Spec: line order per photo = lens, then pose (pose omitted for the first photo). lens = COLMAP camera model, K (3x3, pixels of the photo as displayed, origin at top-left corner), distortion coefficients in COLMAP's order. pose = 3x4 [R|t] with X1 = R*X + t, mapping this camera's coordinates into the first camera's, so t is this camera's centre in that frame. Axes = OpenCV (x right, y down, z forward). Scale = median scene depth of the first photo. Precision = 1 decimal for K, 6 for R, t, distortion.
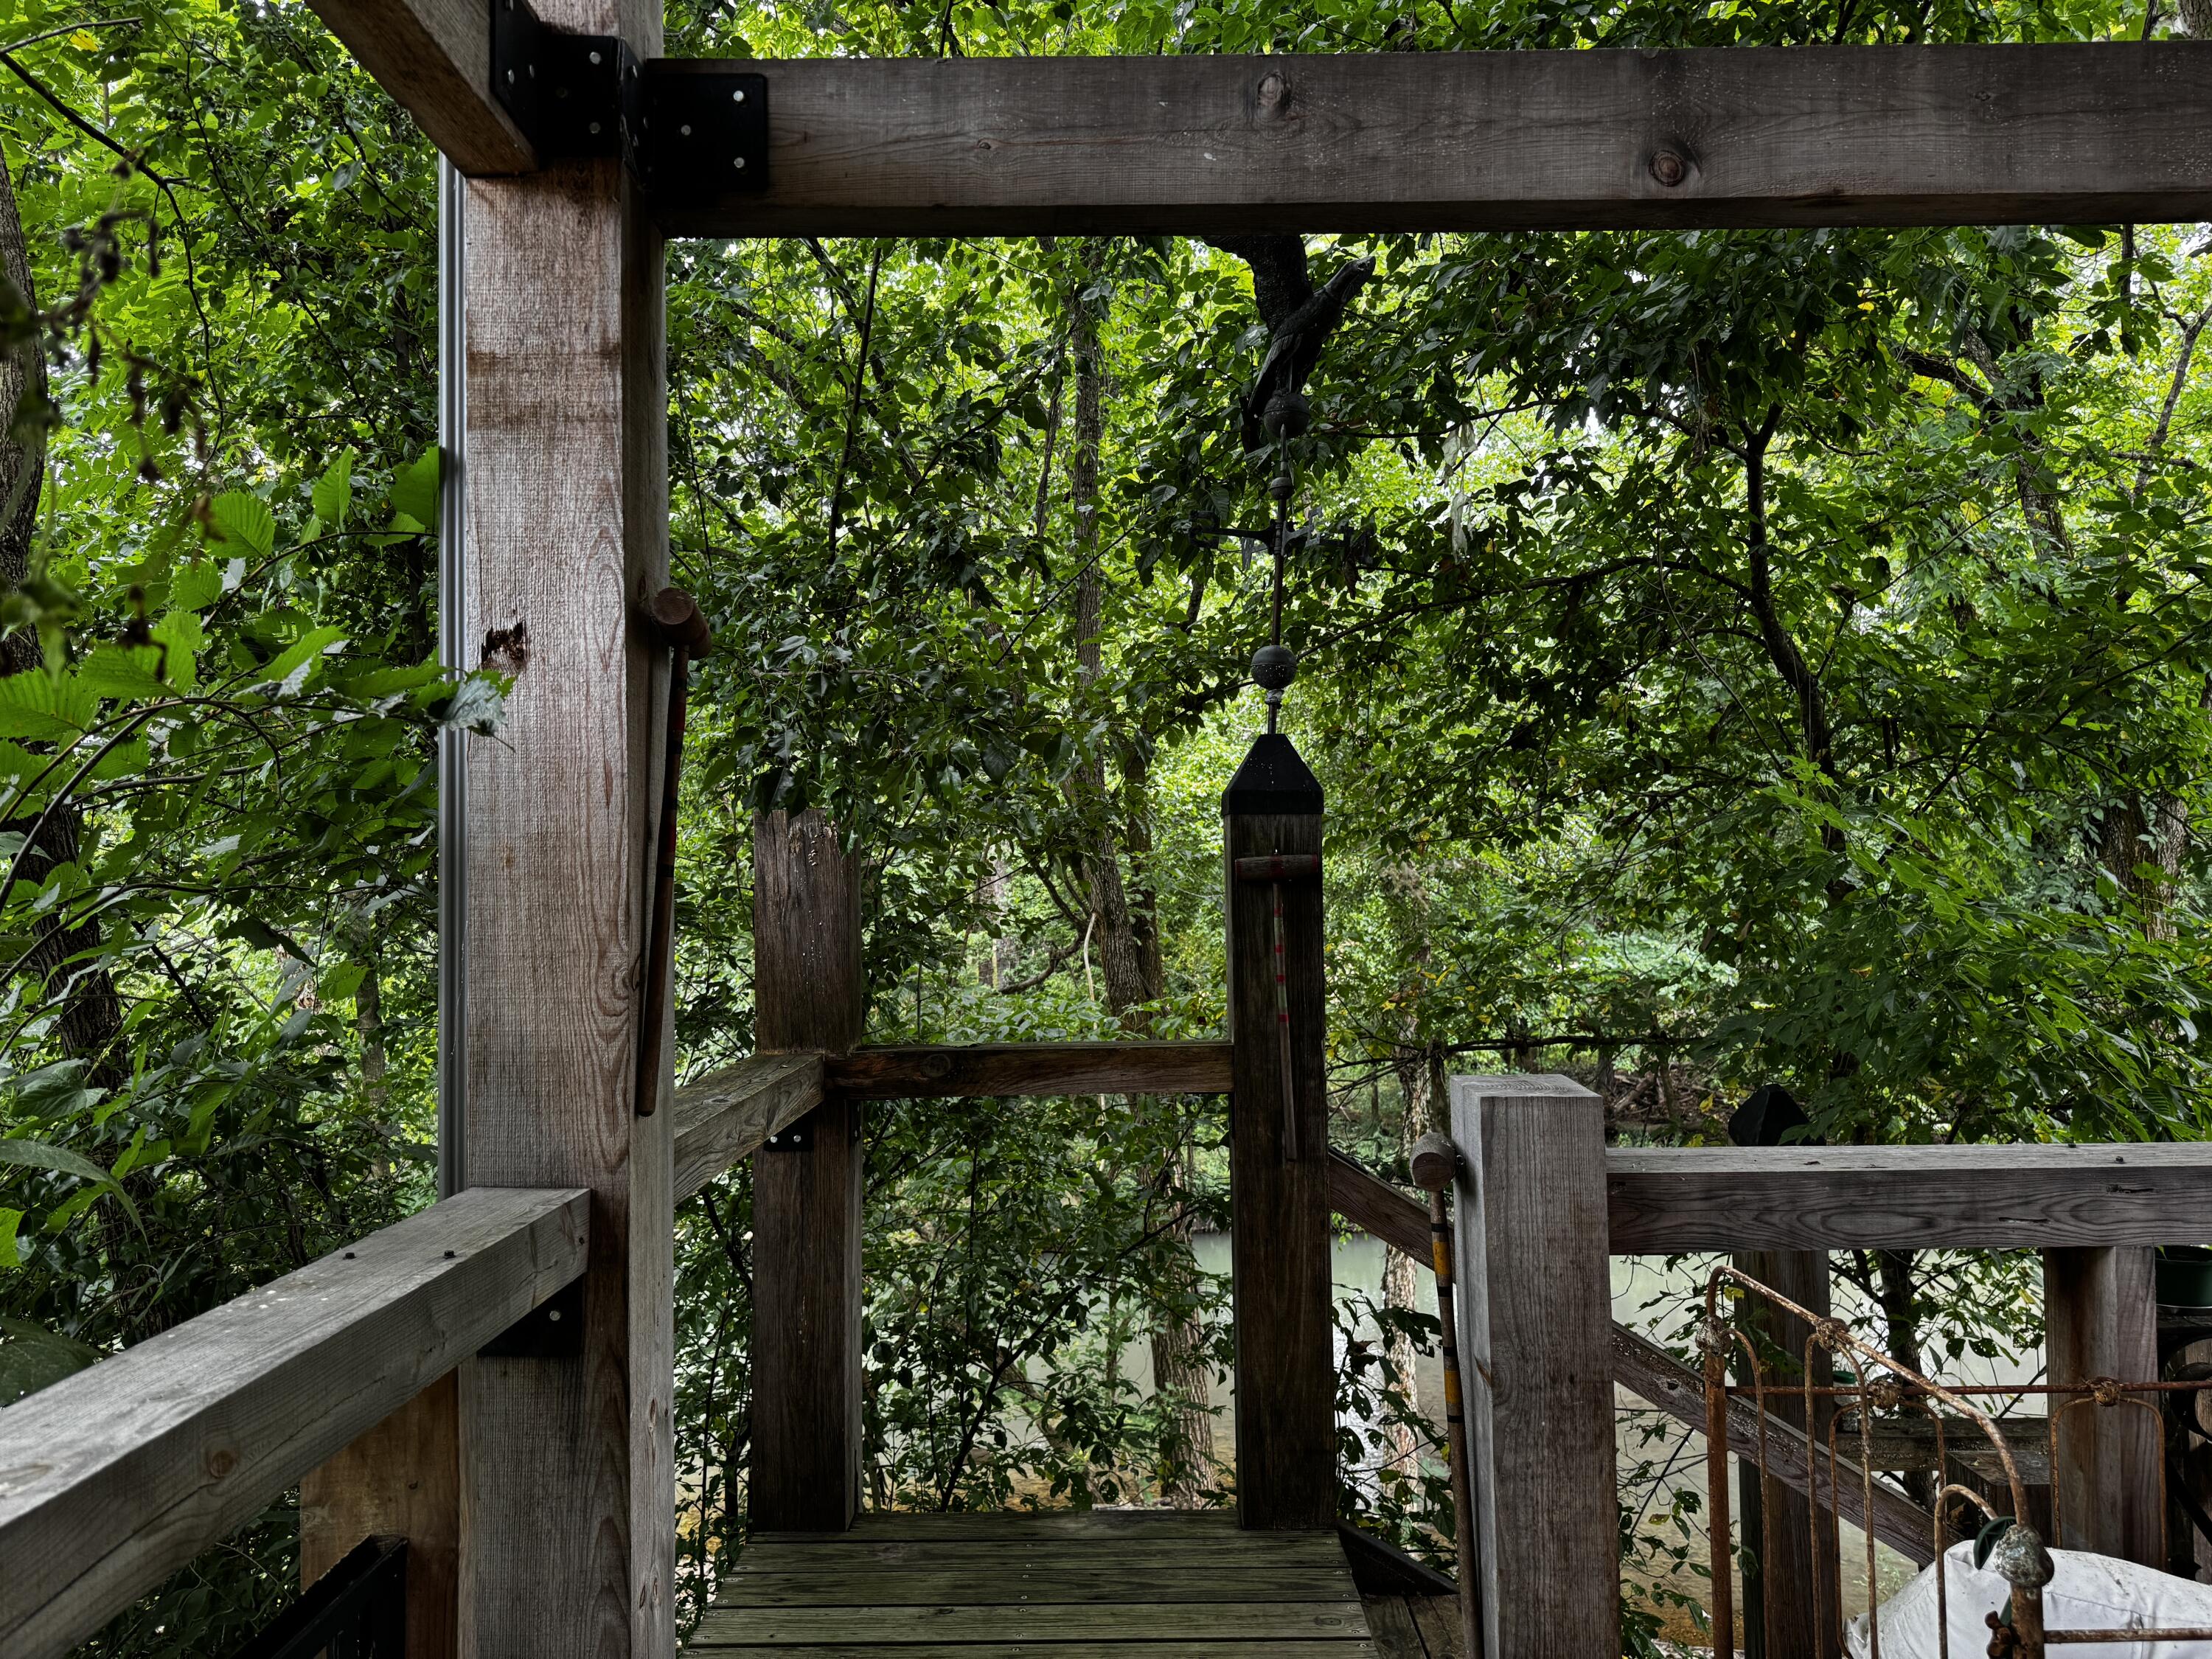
lens RADIAL K [[1576.8, 0, 1102.4], [0, 1576.8, 834.0], [0, 0, 1]] dist [0.086401, -0.096901]
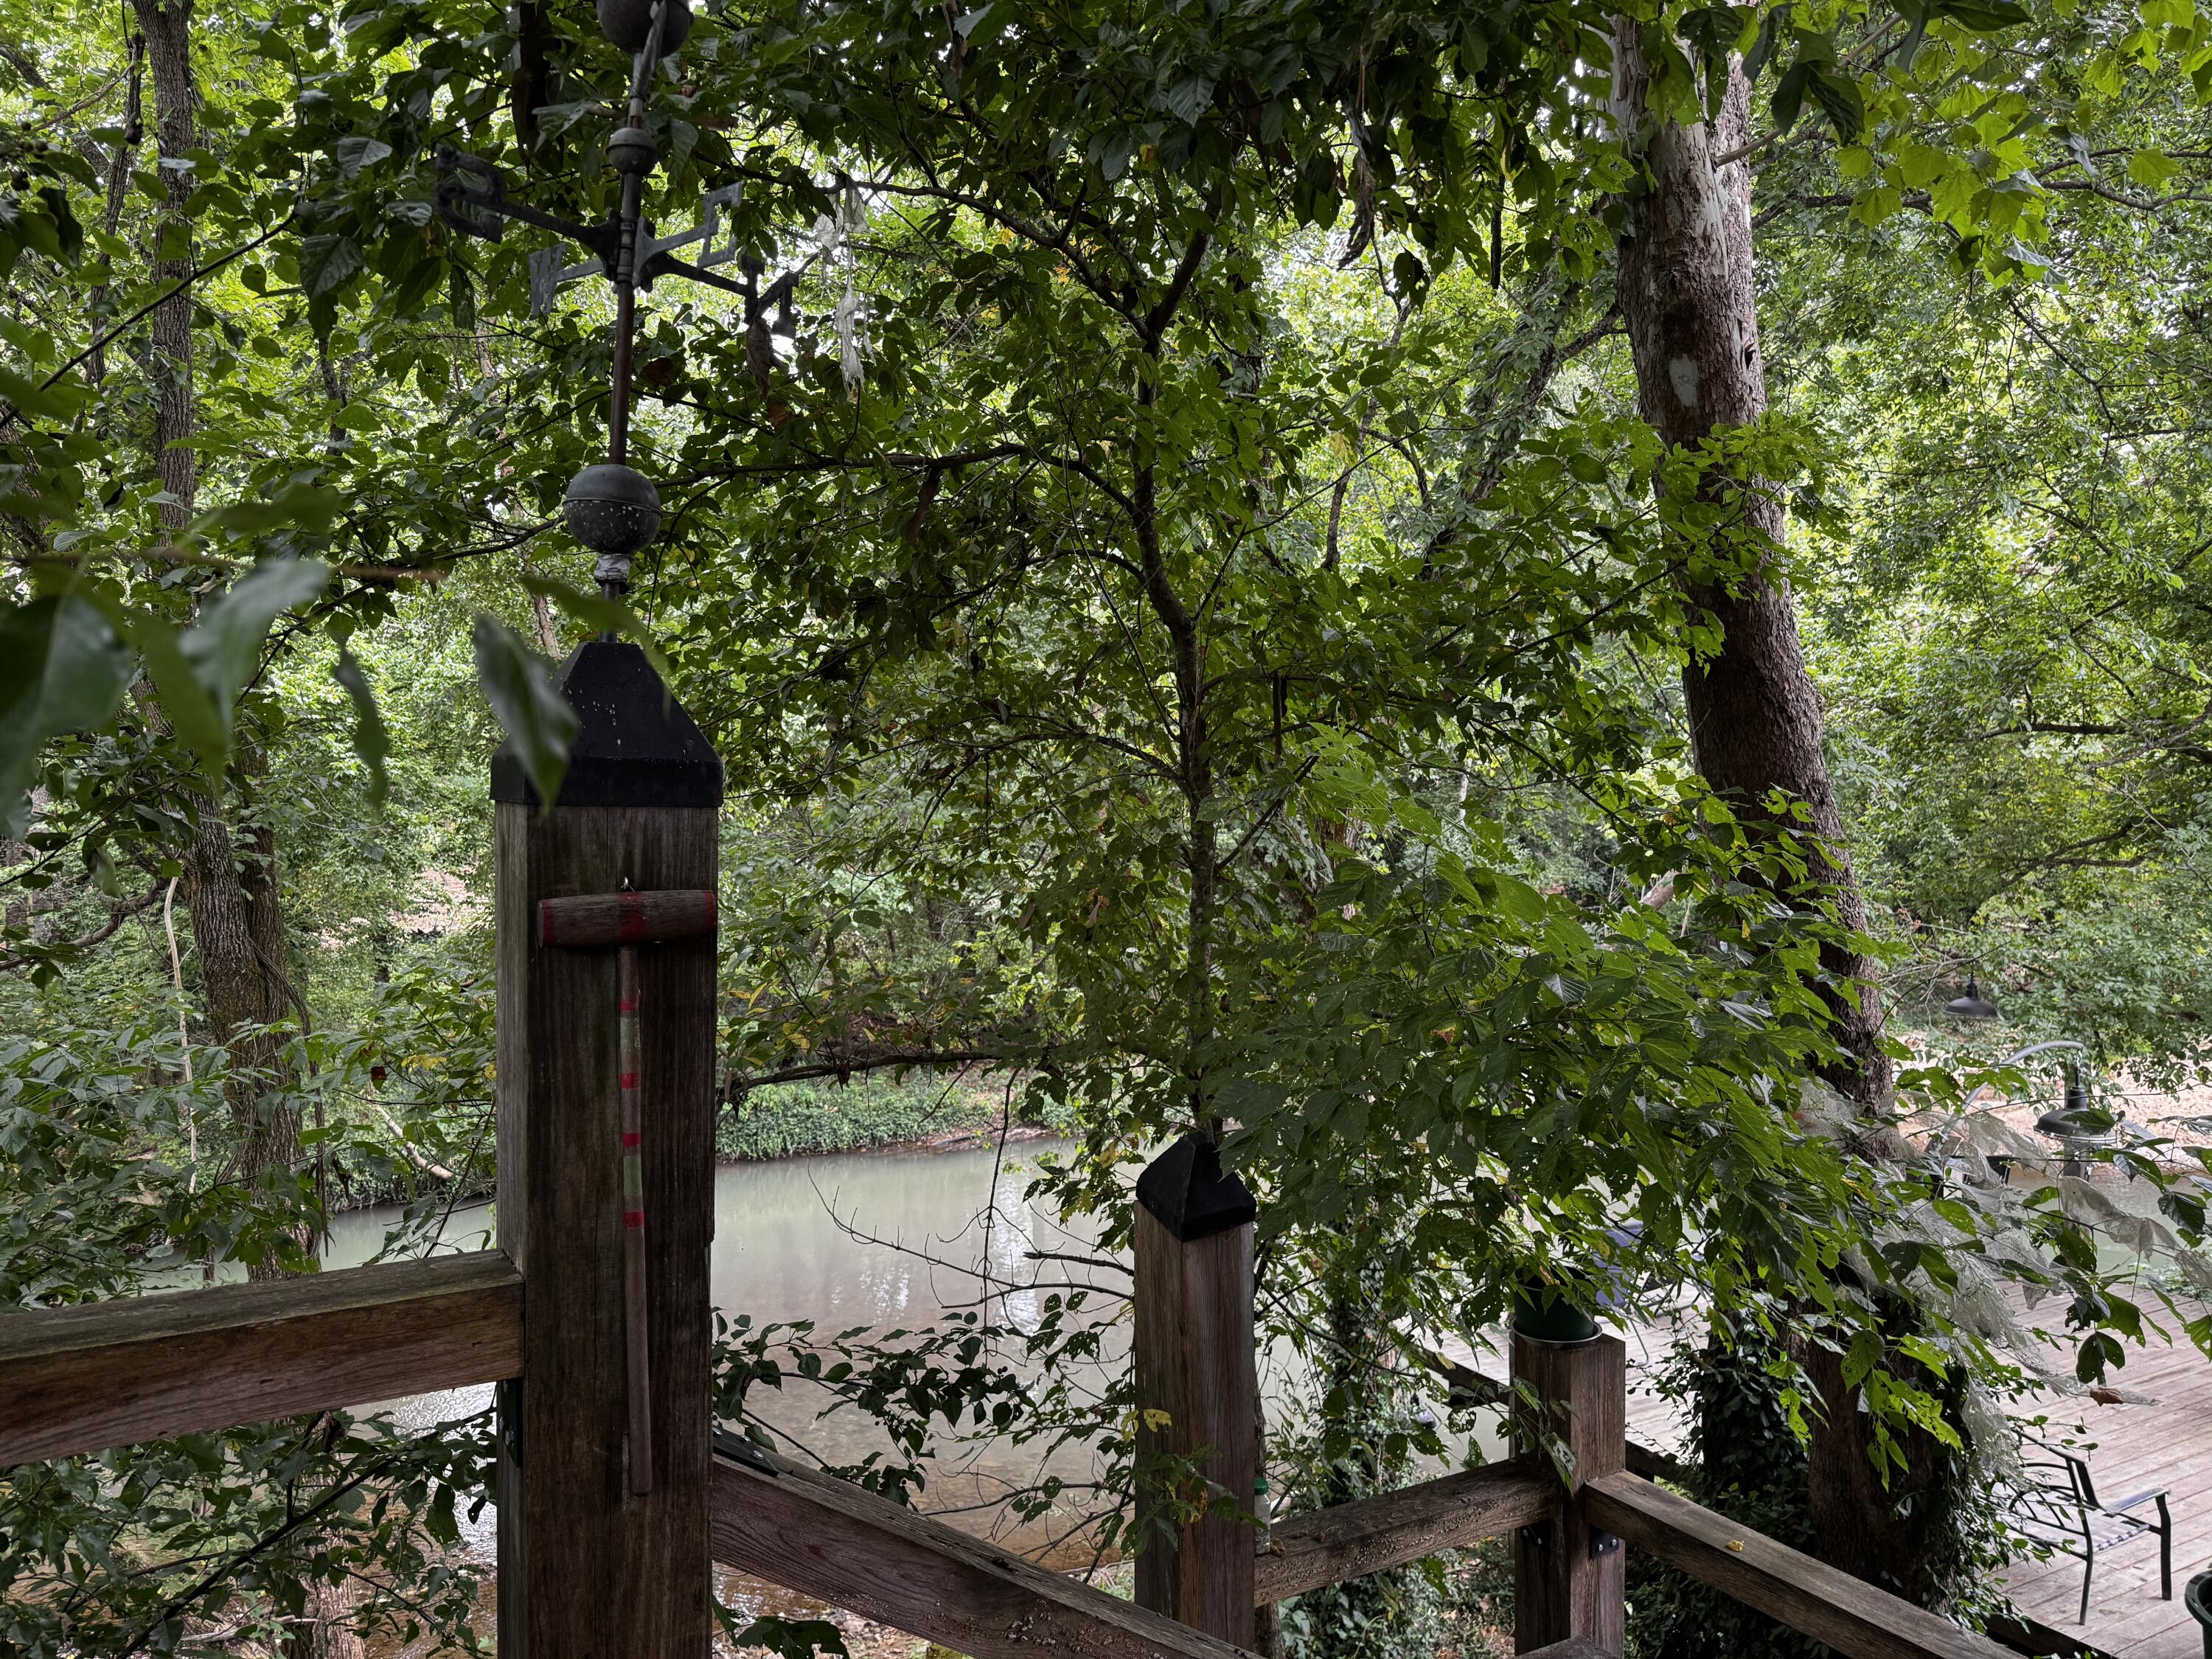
lens RADIAL K [[1576.8, 0, 1110.2], [0, 1576.8, 846.6], [0, 0, 1]] dist [0.086401, -0.096901]
pose [[0.866837, 0.008361, 0.498521, -0.005059], [-0.036753, 0.998211, 0.047164, -0.014114], [-0.497235, -0.059206, 0.865593, 0.264963]]
